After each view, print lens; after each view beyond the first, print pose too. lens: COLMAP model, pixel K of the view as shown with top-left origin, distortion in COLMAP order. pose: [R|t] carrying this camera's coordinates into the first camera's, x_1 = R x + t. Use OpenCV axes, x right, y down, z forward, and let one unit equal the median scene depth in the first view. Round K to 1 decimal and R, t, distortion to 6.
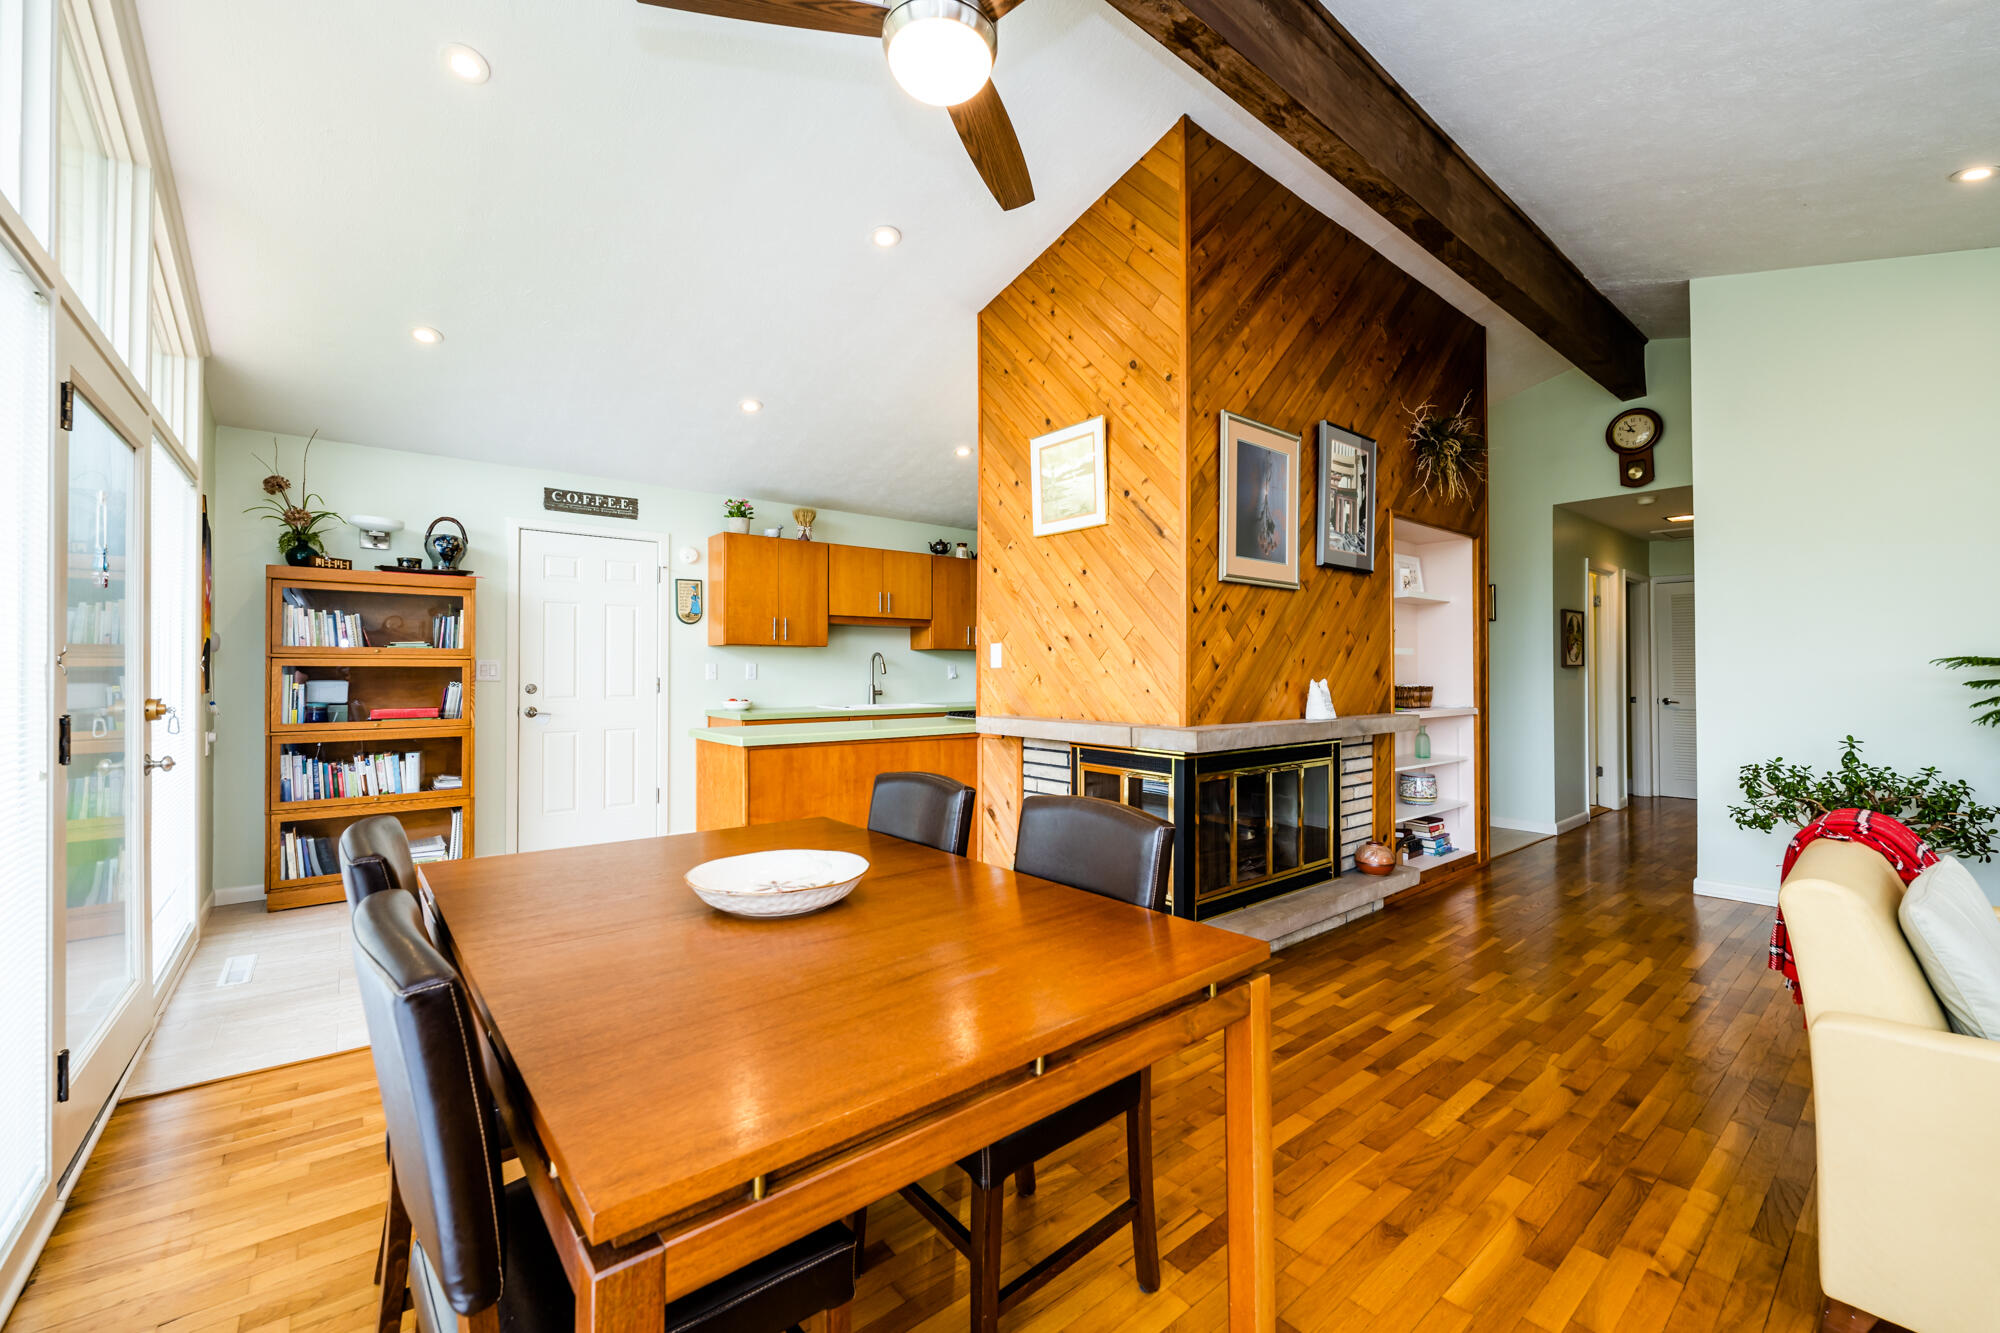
lens RADIAL K [[807.9, 0, 994.1], [0, 807.9, 662.8], [0, 0, 1]] dist [0.000932, -0.000026]
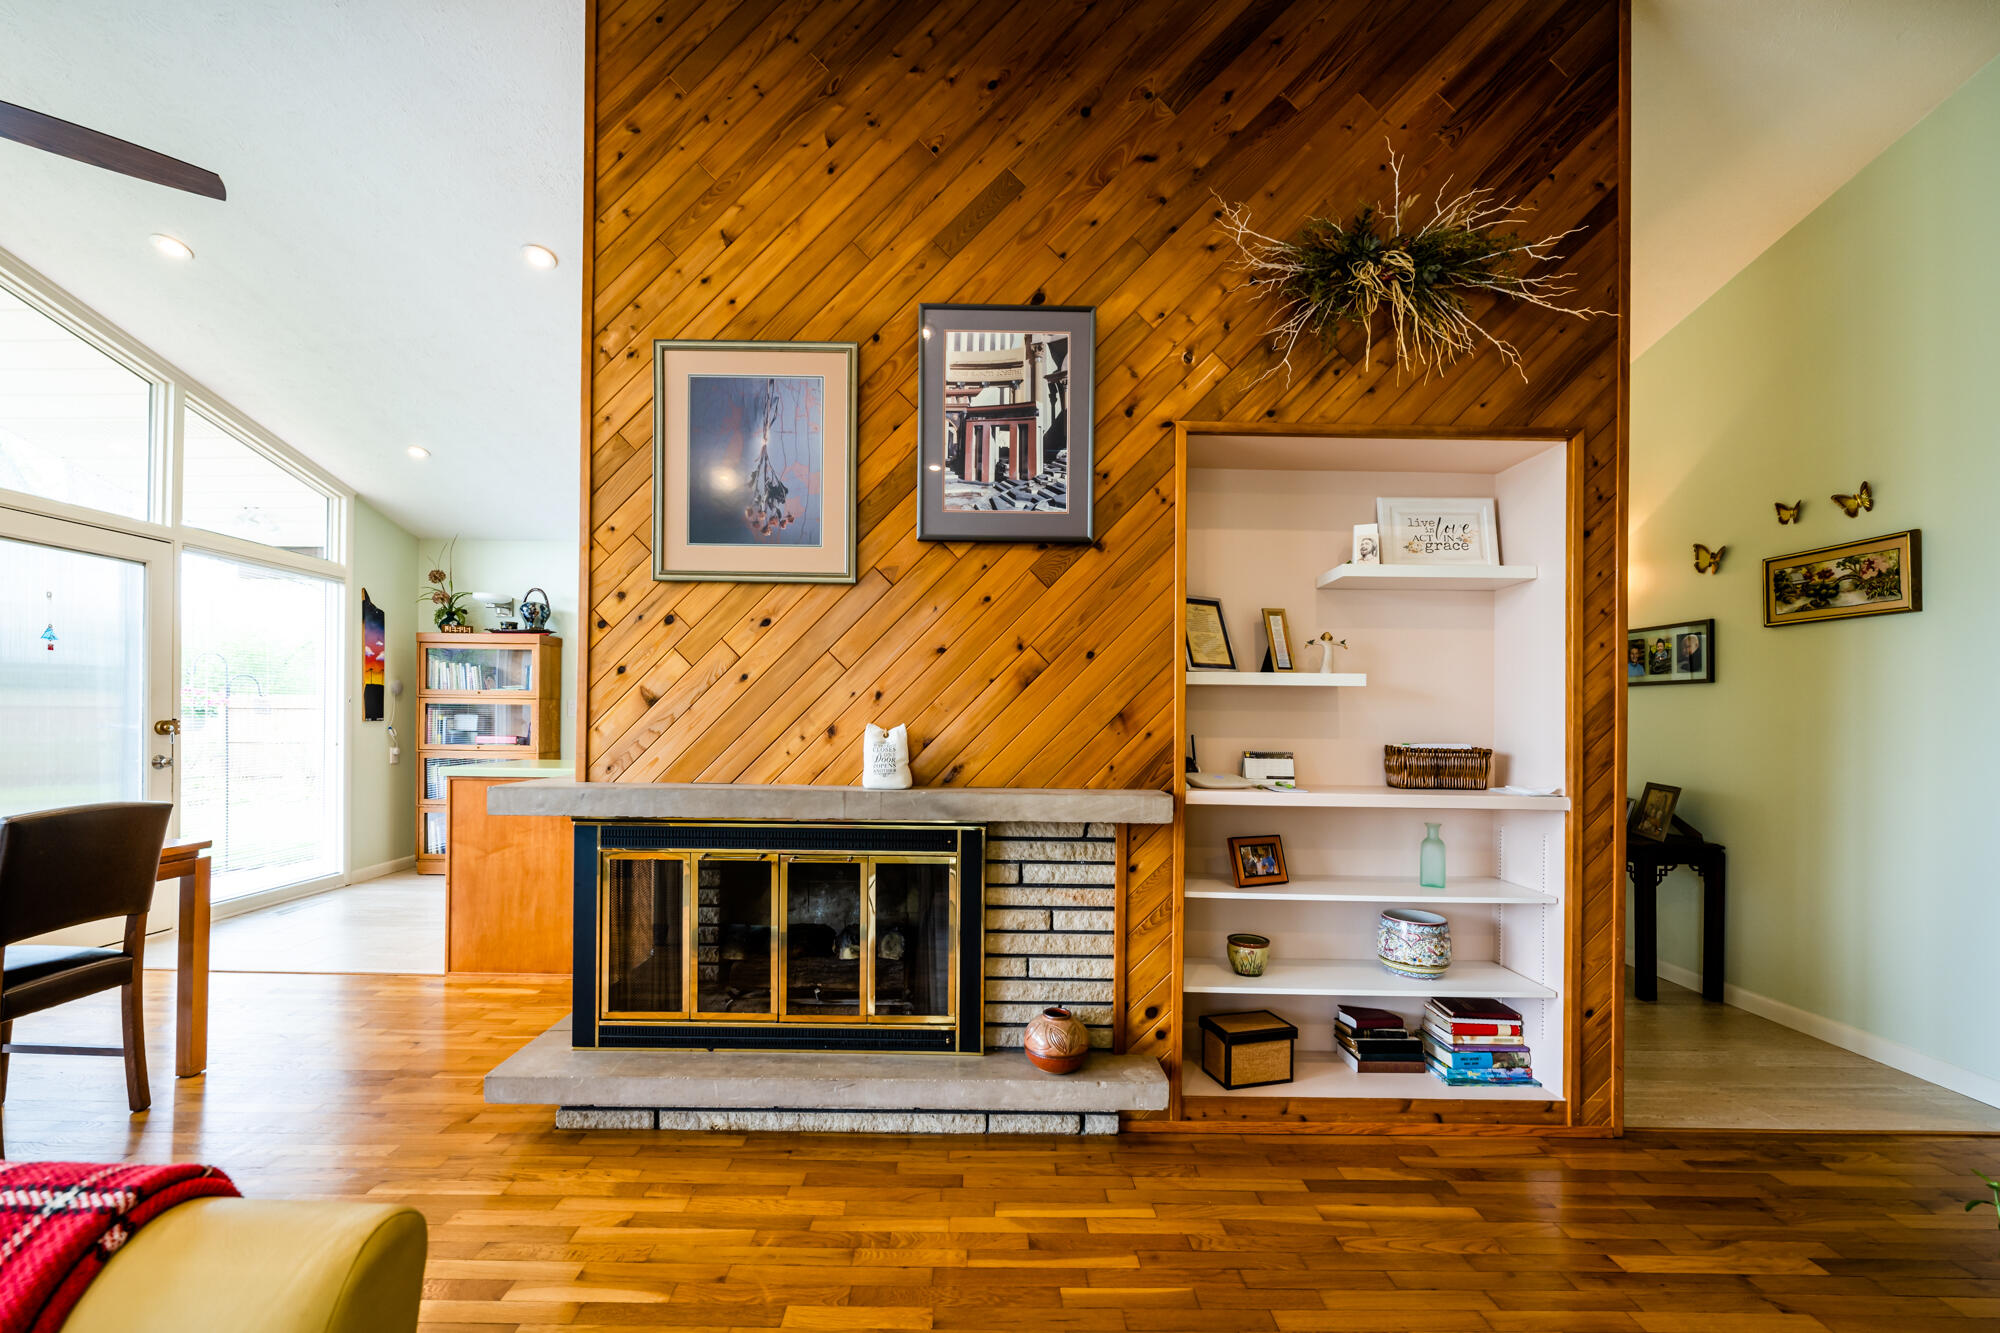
lens RADIAL K [[807.9, 0, 972.3], [0, 807.9, 711.7], [0, 0, 1]] dist [0.000932, -0.000026]
pose [[0.772870, 0.006986, -0.634526, 0.850464], [-0.004696, 0.999975, 0.005289, 0.007423], [0.634547, -0.001108, 0.772883, 0.560673]]
